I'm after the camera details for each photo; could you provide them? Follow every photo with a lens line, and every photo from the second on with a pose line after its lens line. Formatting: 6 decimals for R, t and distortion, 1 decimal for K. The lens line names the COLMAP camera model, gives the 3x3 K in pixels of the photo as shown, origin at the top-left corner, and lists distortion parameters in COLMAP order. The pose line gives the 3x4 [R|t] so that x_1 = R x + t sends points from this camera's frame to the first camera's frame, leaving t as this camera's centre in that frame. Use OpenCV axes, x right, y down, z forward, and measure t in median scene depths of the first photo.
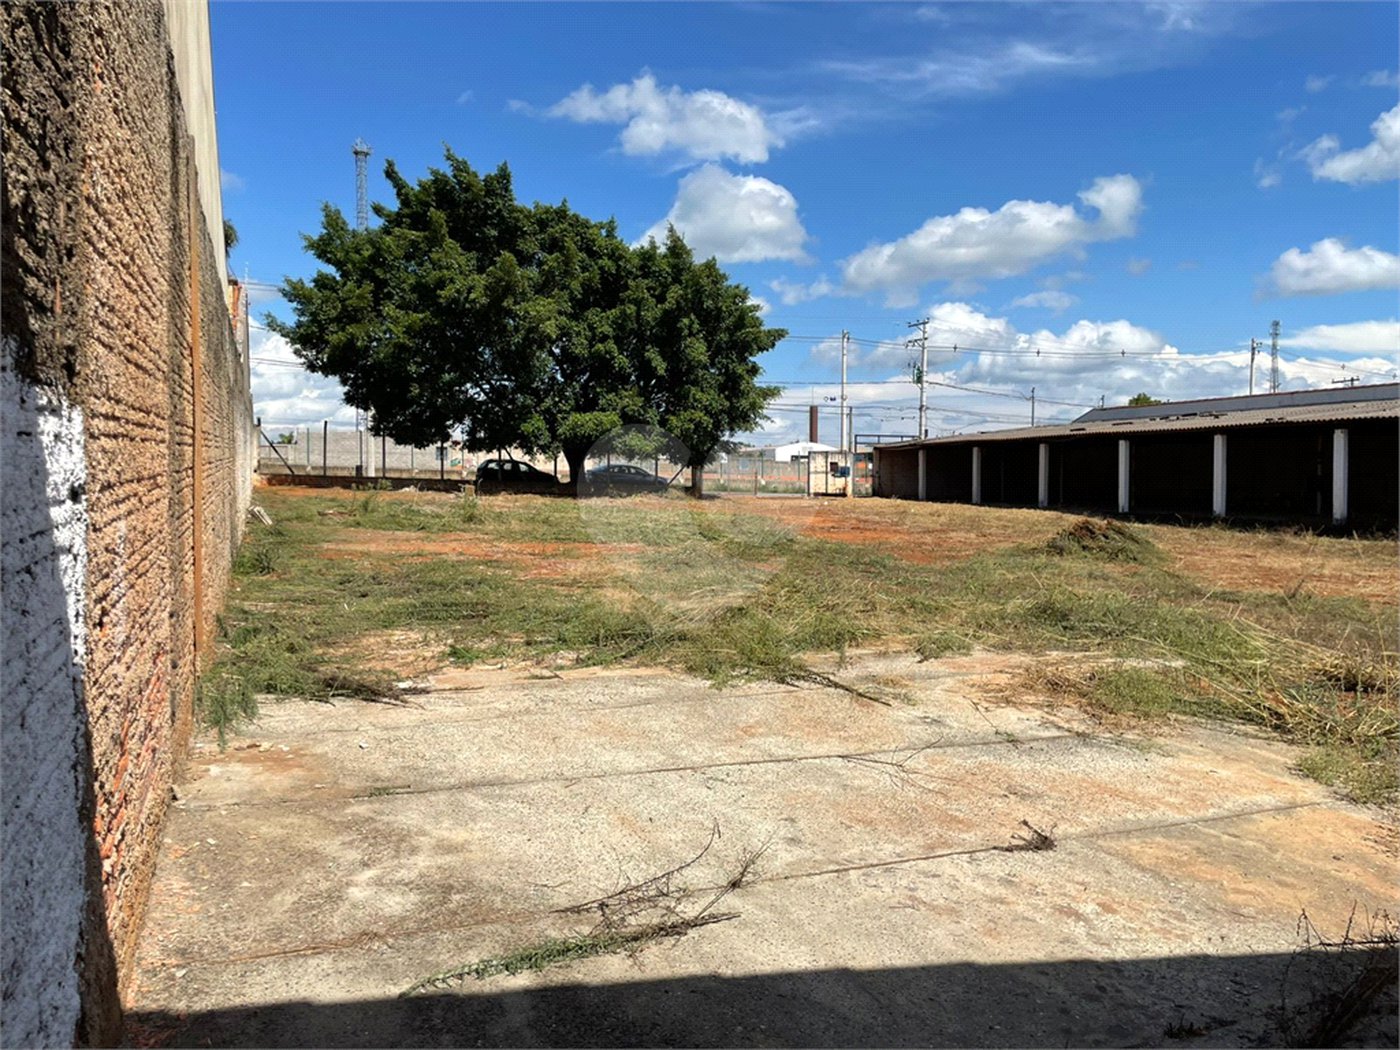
lens RADIAL K [[1036.3, 0, 631.4], [0, 1036.3, 492.7], [0, 0, 1]] dist [0.018060, -0.025476]
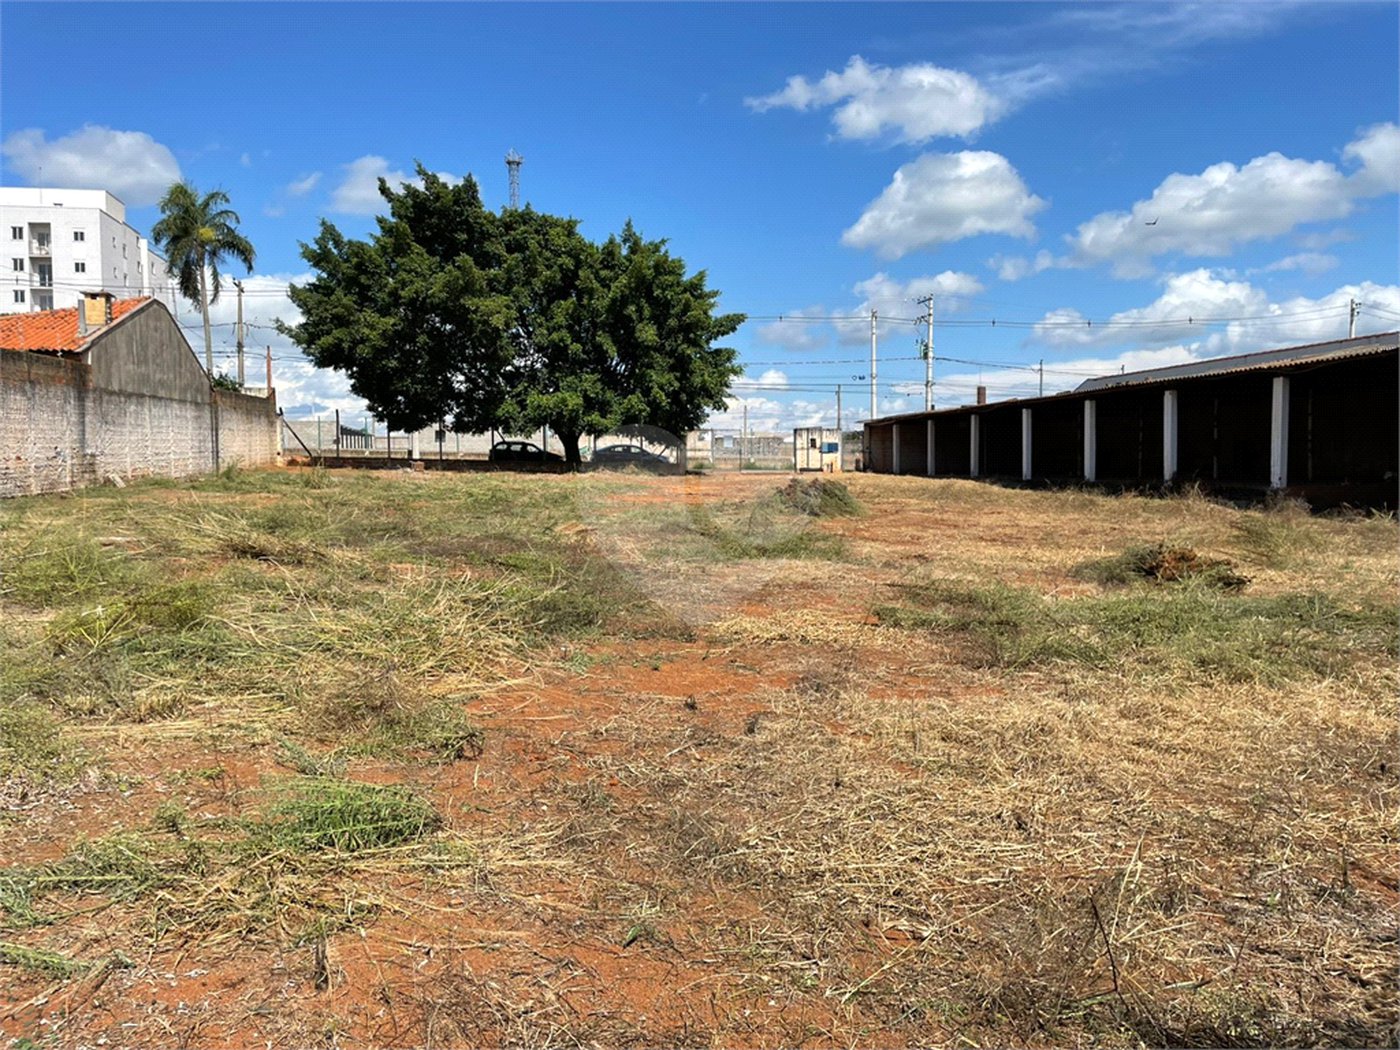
lens RADIAL K [[1051.0, 0, 700.9], [0, 1051.0, 512.6], [0, 0, 1]] dist [0.080554, -0.103815]
pose [[0.973901, -0.004059, -0.226937, 0.343479], [0.009420, 0.999702, 0.022542, 0.021037], [0.226778, -0.024092, 0.973648, -0.057340]]
